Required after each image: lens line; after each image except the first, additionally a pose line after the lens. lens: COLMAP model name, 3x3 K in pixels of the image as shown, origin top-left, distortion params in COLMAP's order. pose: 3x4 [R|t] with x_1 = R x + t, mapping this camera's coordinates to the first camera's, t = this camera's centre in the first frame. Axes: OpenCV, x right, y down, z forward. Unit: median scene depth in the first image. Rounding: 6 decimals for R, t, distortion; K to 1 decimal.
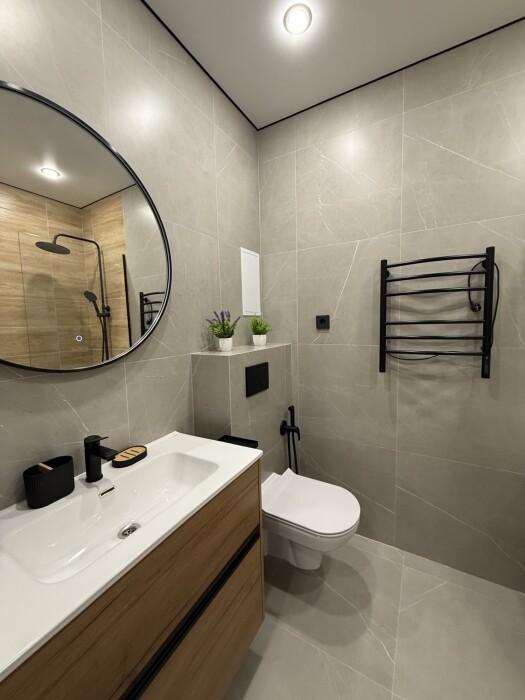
lens RADIAL K [[279.8, 0, 261.9], [0, 279.8, 348.7], [0, 0, 1]] dist [-0.000861, 0.000320]
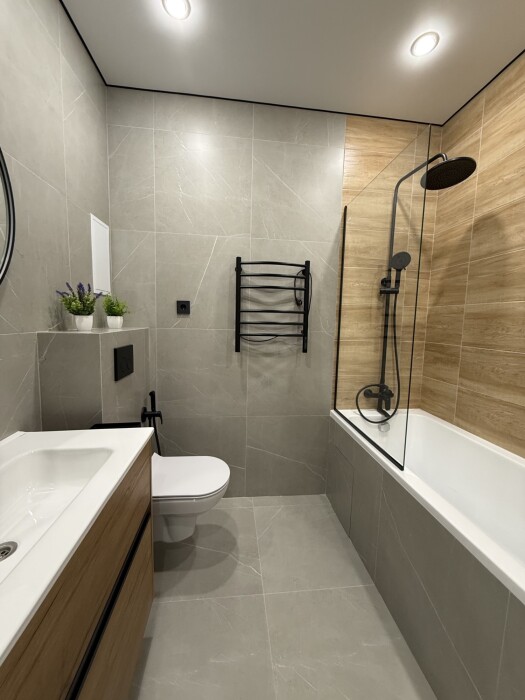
lens RADIAL K [[279.8, 0, 262.6], [0, 279.8, 349.0], [0, 0, 1]] dist [-0.000861, 0.000320]
pose [[0.802869, -0.018033, 0.595883, -0.203914], [0.009858, 0.999807, 0.016973, 0.055852], [-0.596074, -0.007753, 0.802892, -0.016509]]
